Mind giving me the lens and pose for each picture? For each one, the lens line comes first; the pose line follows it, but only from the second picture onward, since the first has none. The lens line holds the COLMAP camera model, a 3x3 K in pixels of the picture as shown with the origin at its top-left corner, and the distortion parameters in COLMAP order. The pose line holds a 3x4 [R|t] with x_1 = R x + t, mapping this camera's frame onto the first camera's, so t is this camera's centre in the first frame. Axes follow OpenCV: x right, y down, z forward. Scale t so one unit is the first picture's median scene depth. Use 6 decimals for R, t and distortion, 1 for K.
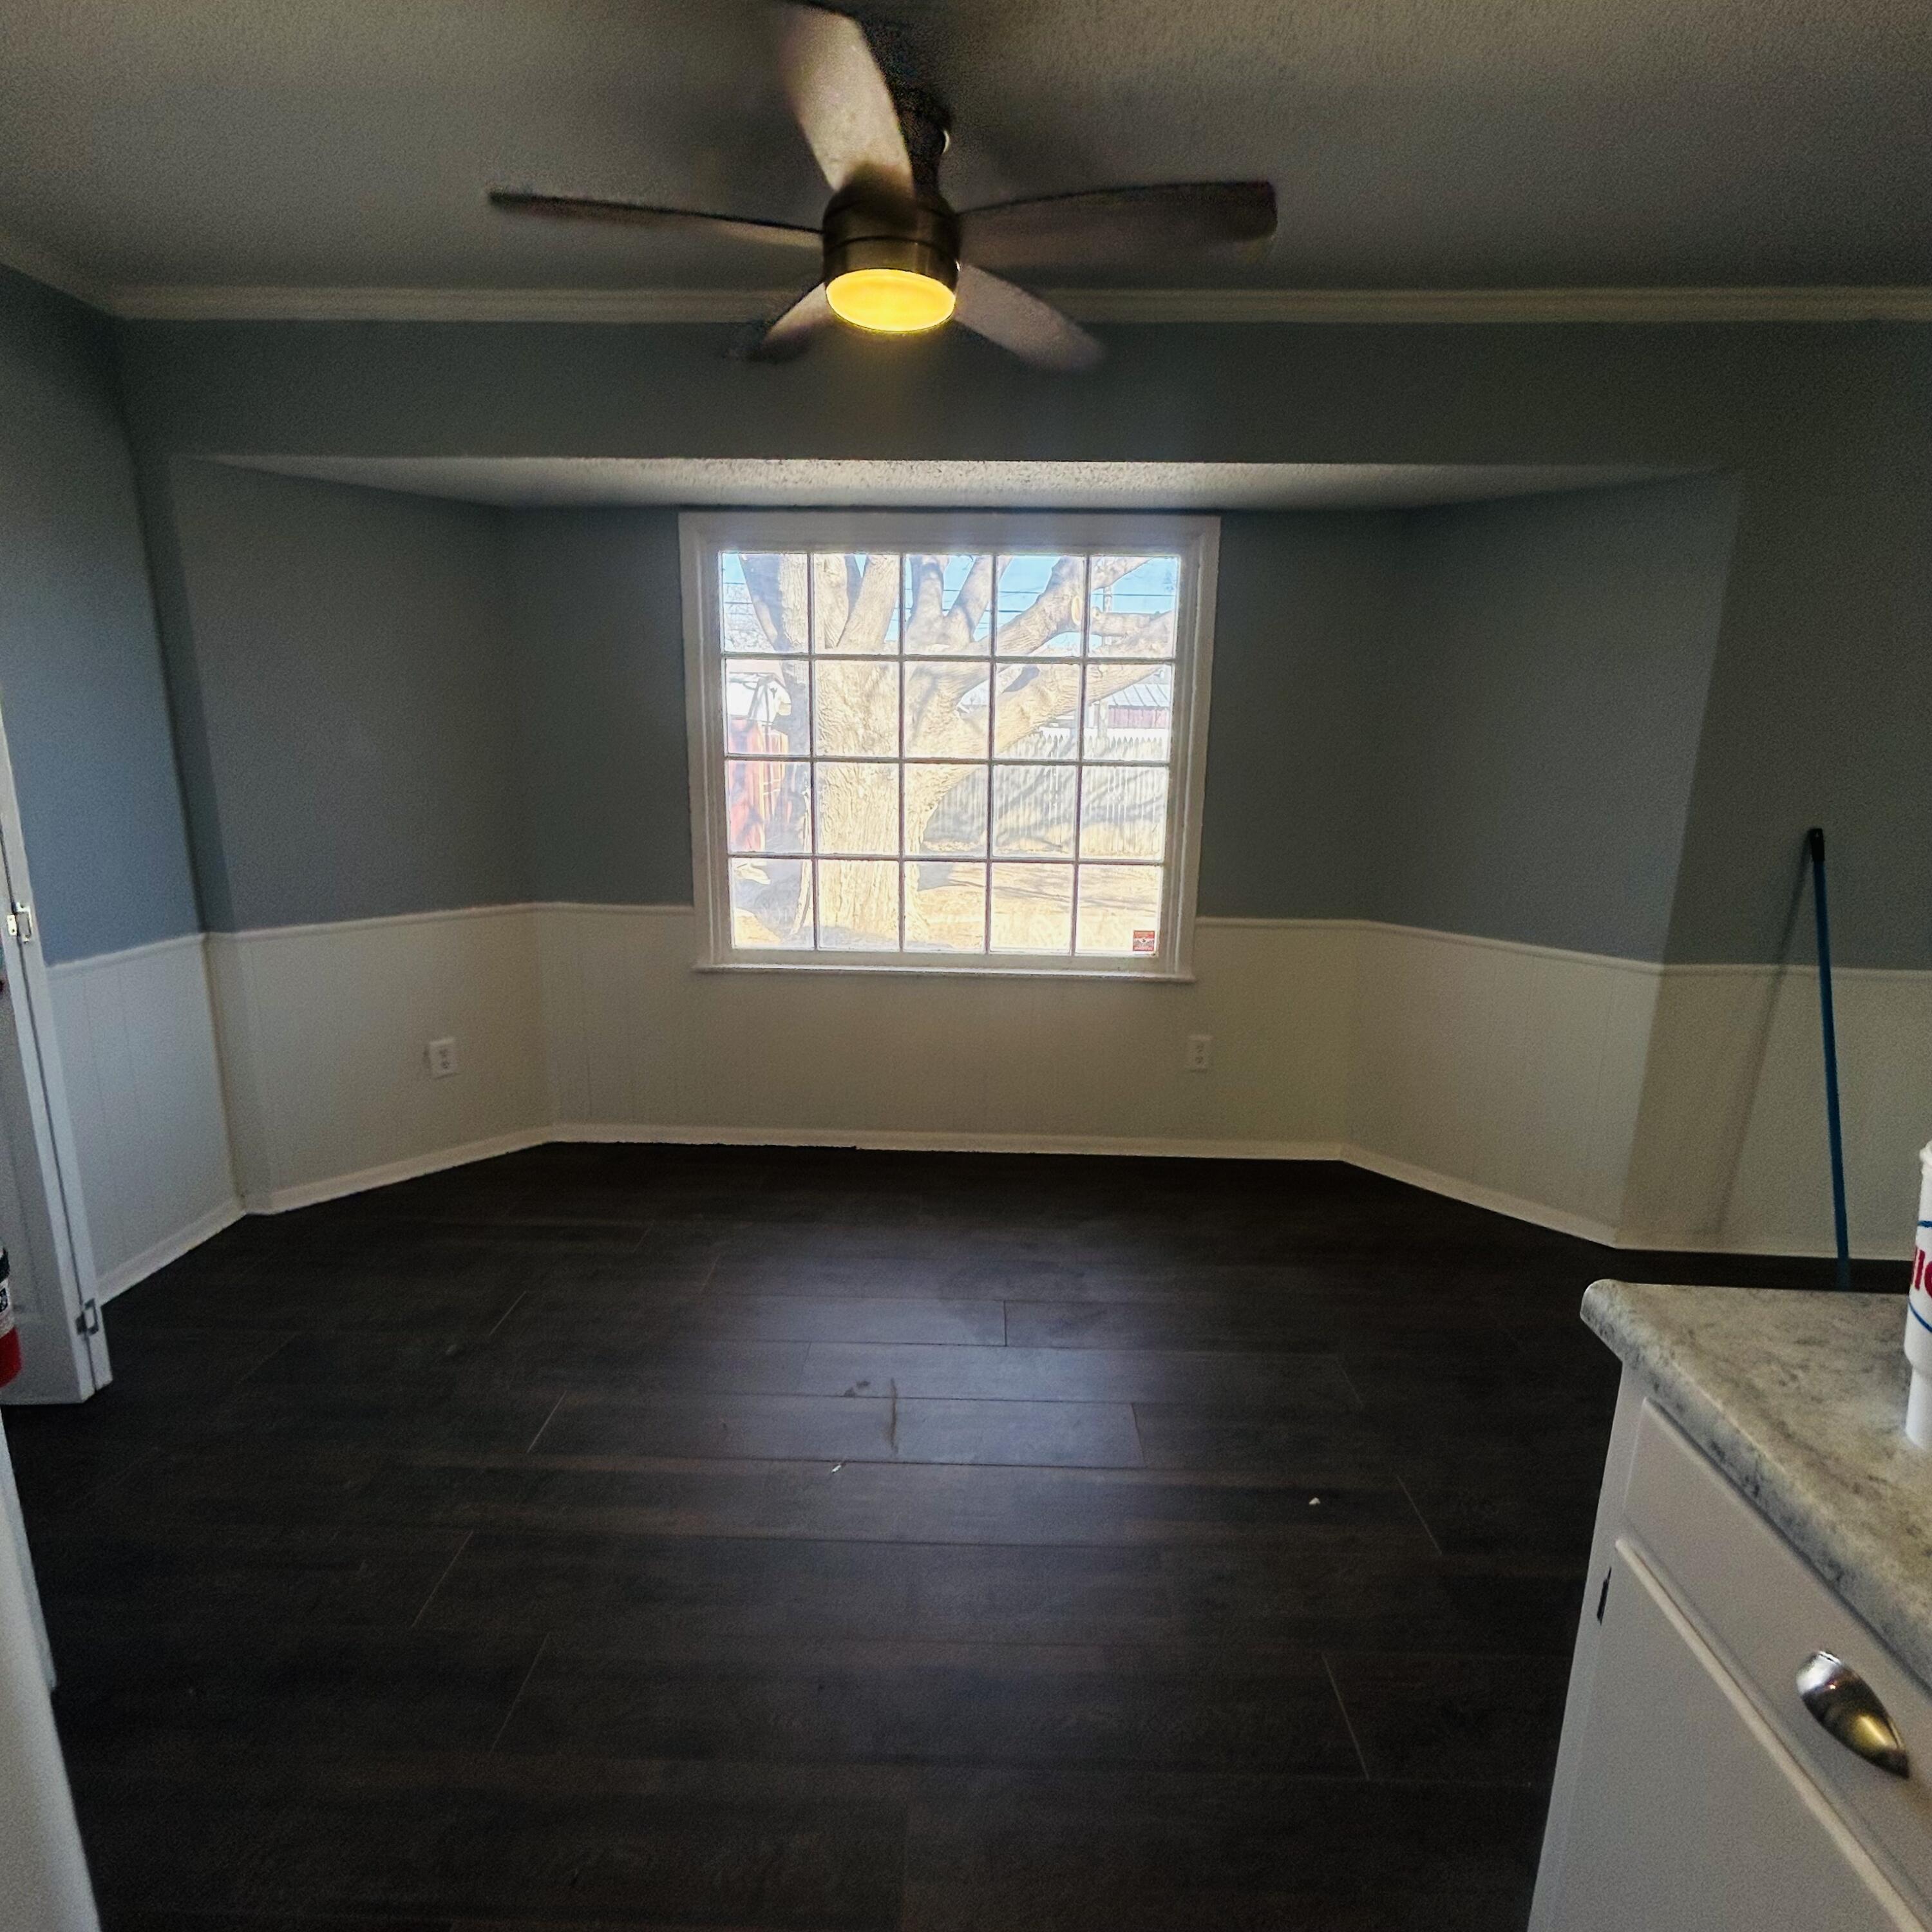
lens RADIAL K [[1041.2, 0, 969.5], [0, 1041.2, 952.3], [0, 0, 1]] dist [0.001832, 0.001360]
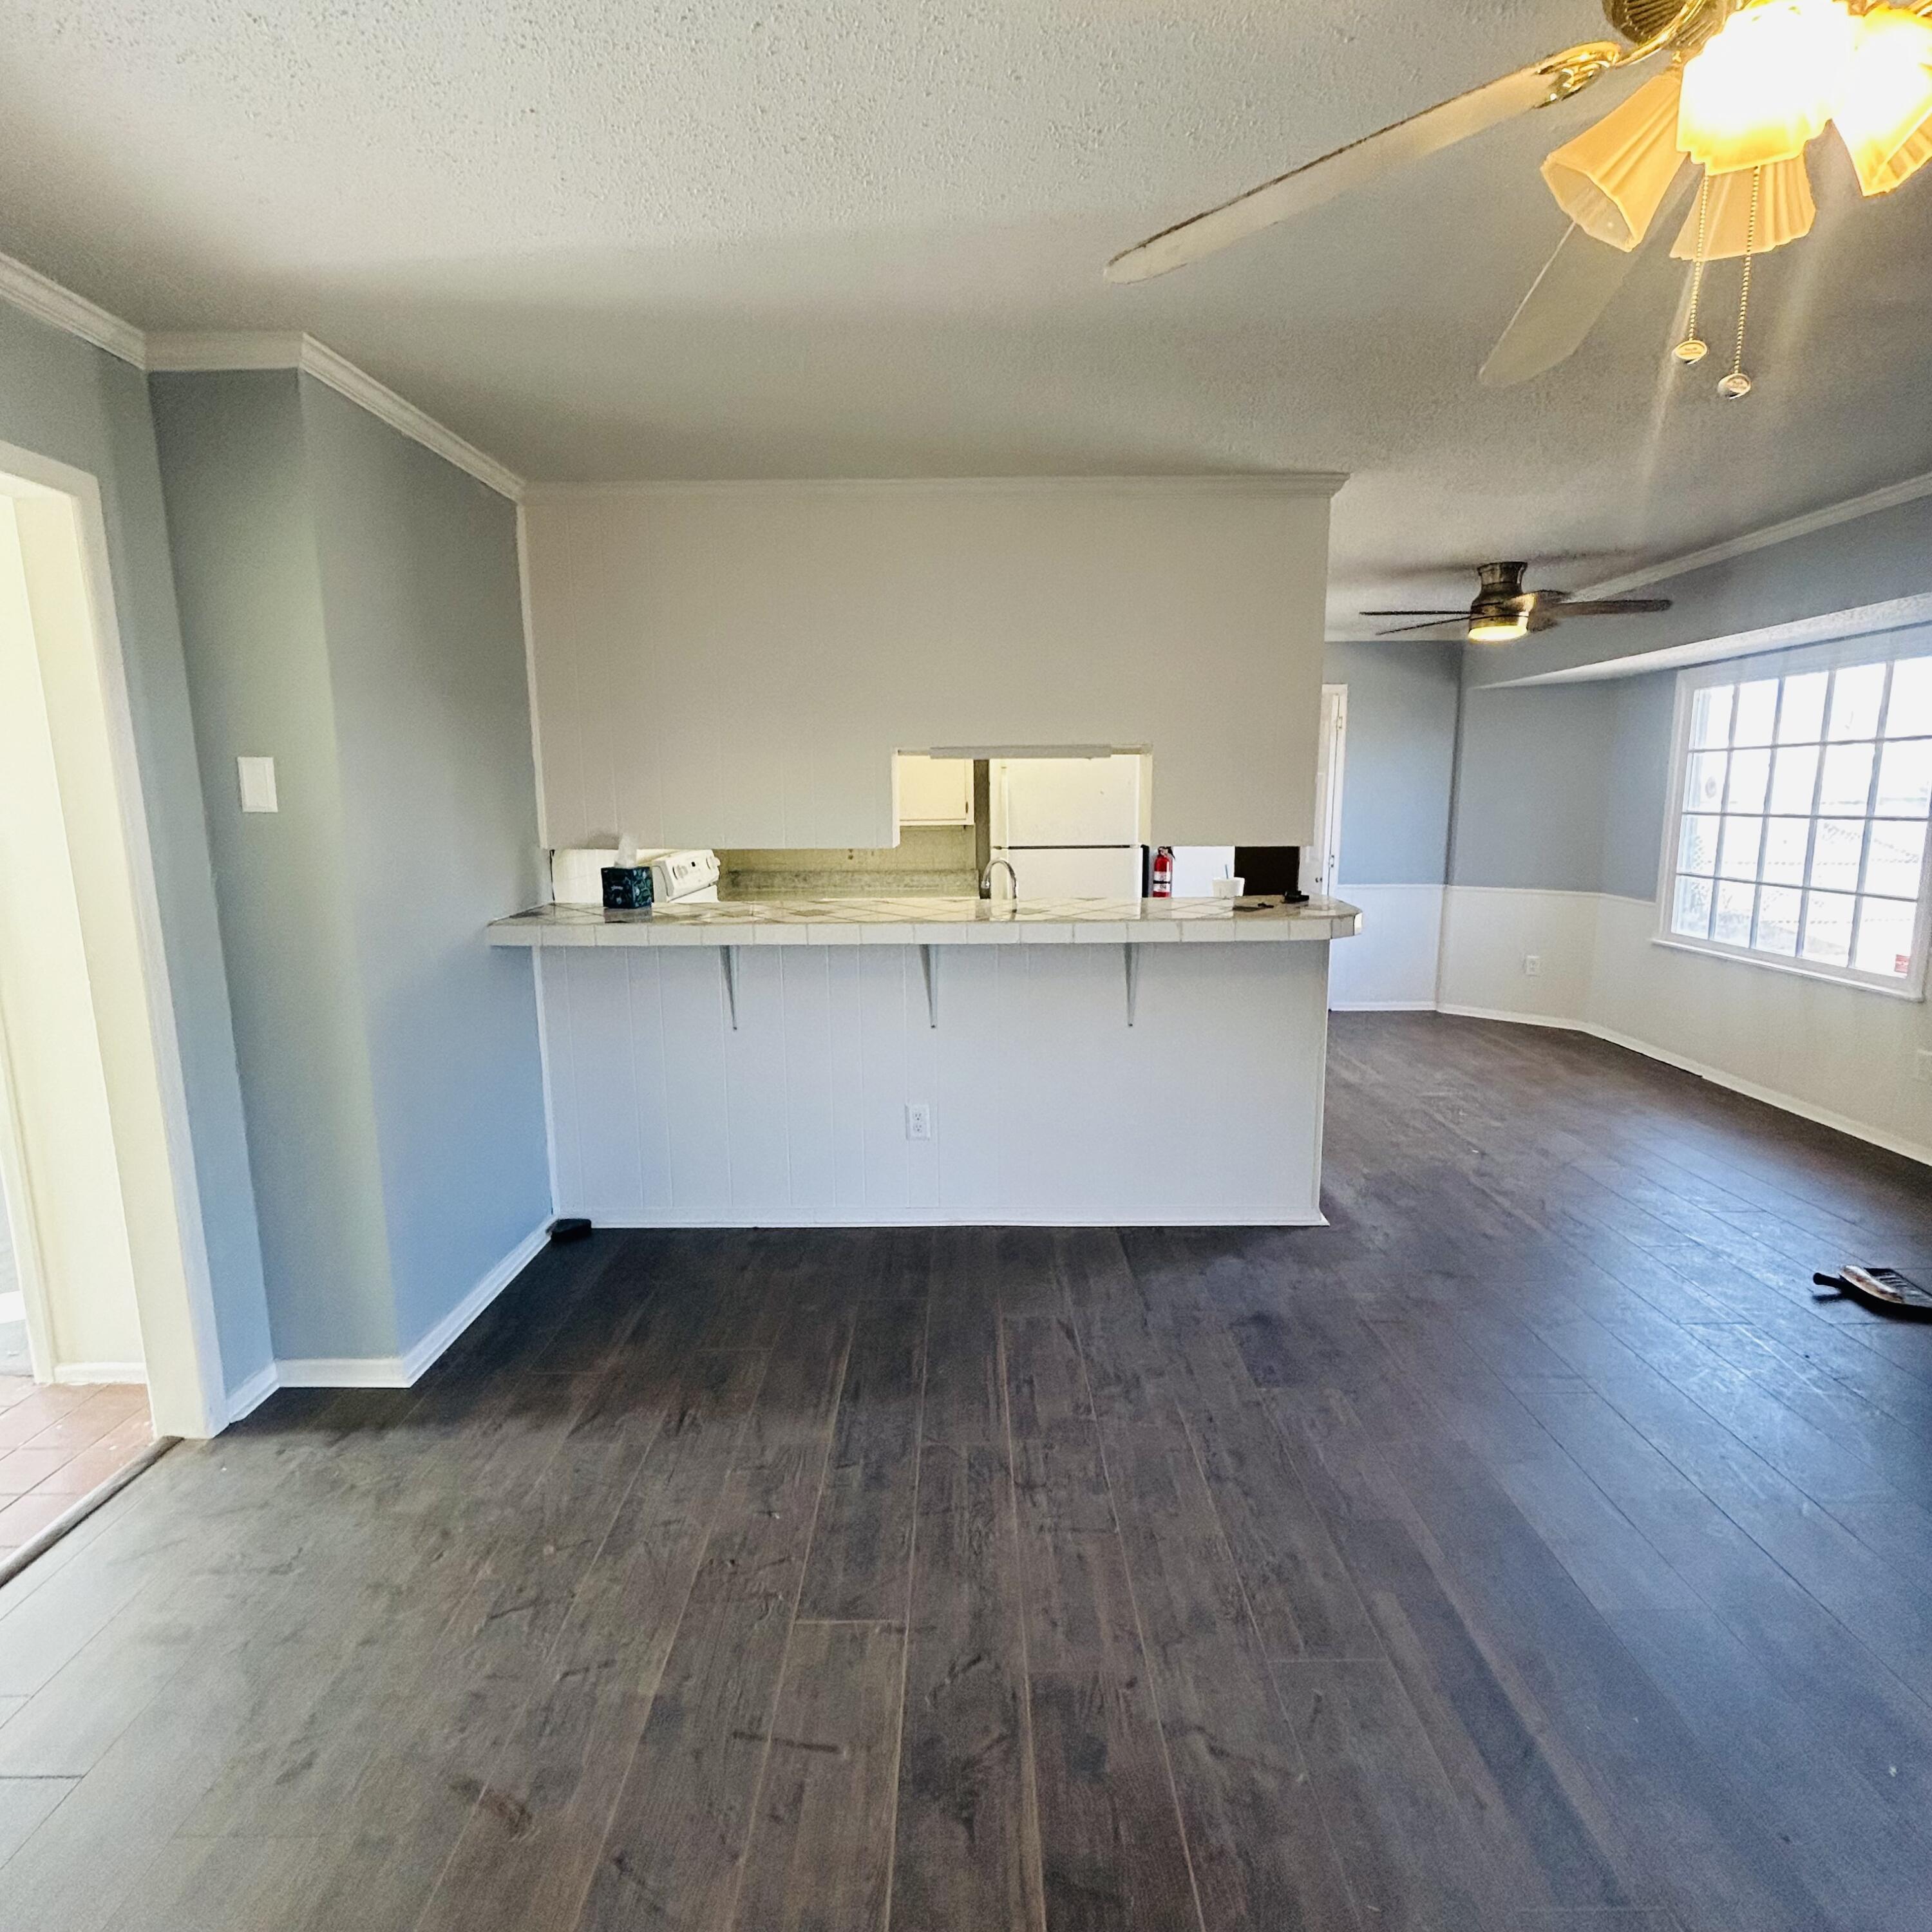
lens RADIAL K [[1041.2, 0, 967.9], [0, 1041.2, 968.5], [0, 0, 1]] dist [0.001832, 0.001360]
pose [[0.024291, 0.149559, -0.988454, 1.386696], [-0.185404, 0.972267, 0.142554, 0.022996], [0.982362, 0.179800, 0.051346, -0.139018]]
